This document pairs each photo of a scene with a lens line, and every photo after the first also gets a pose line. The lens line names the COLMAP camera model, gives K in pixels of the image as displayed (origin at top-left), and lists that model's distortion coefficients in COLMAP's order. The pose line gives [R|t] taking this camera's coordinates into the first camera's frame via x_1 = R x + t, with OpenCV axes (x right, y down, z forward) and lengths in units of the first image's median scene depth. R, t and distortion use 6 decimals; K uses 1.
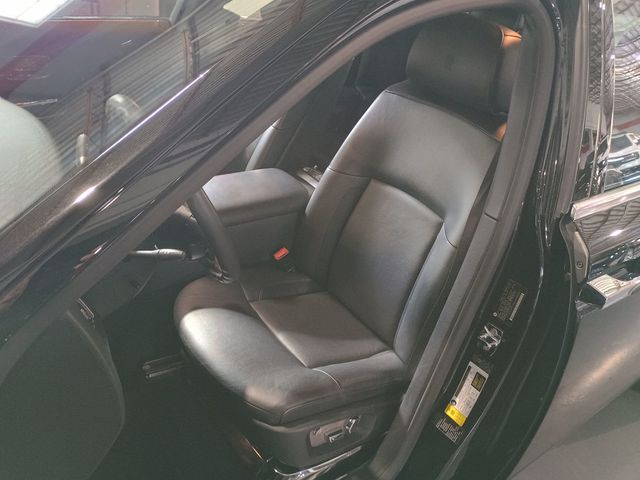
lens RADIAL K [[552.8, 0, 324.0], [0, 552.8, 236.6], [0, 0, 1]] dist [0.053056, -0.058756]
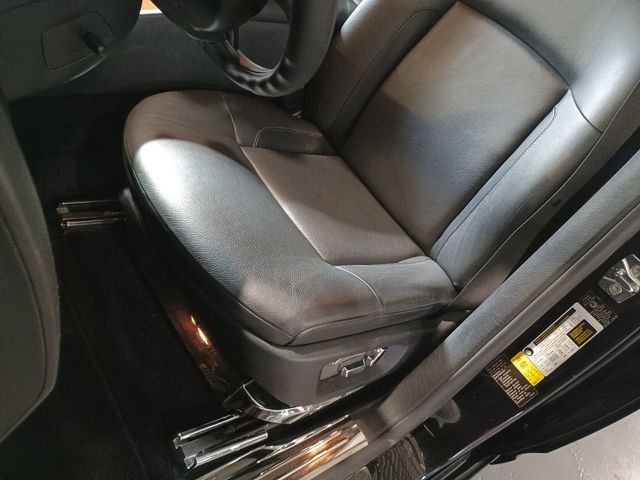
lens RADIAL K [[552.8, 0, 324.0], [0, 552.8, 236.6], [0, 0, 1]] dist [0.053056, -0.058756]
pose [[0.964832, 0.191322, 0.180264, -0.164458], [-0.226456, 0.953180, 0.200416, 0.079550], [-0.133480, -0.234189, 0.962984, 0.395046]]
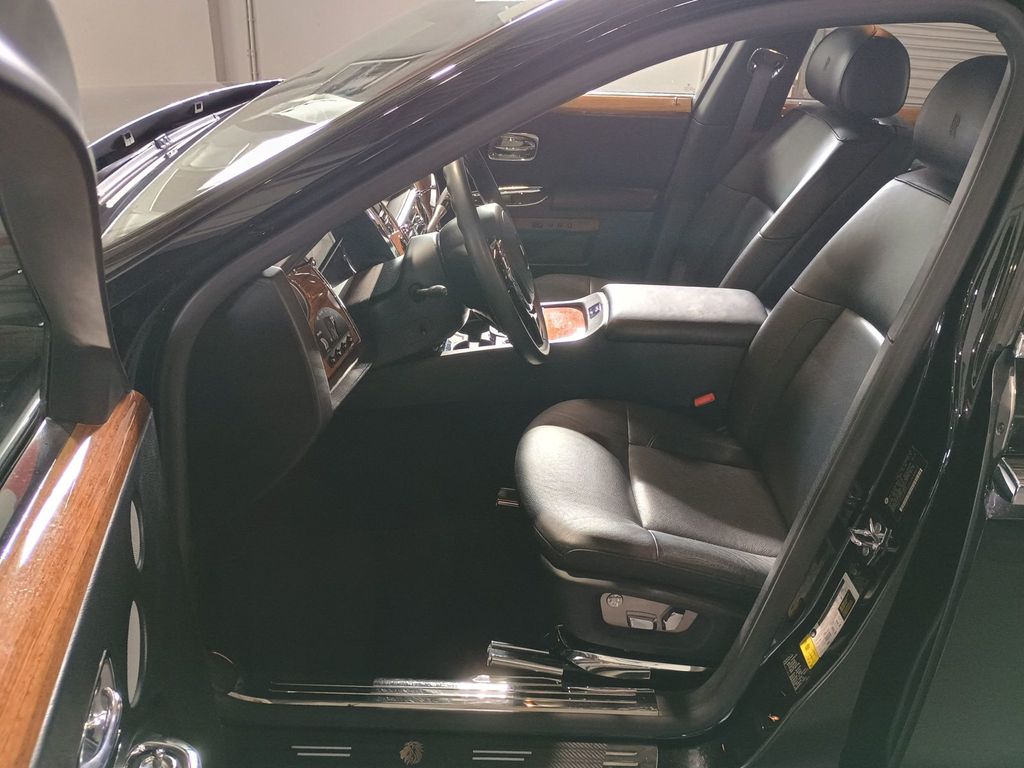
lens RADIAL K [[865.1, 0, 512.0], [0, 865.1, 384.0], [0, 0, 1]] dist [0.033304, -0.017257]
pose [[0.786552, 0.185663, -0.588953, 0.490796], [-0.248420, 0.968289, -0.026520, 0.132884], [0.565353, 0.167167, 0.807732, -0.047816]]
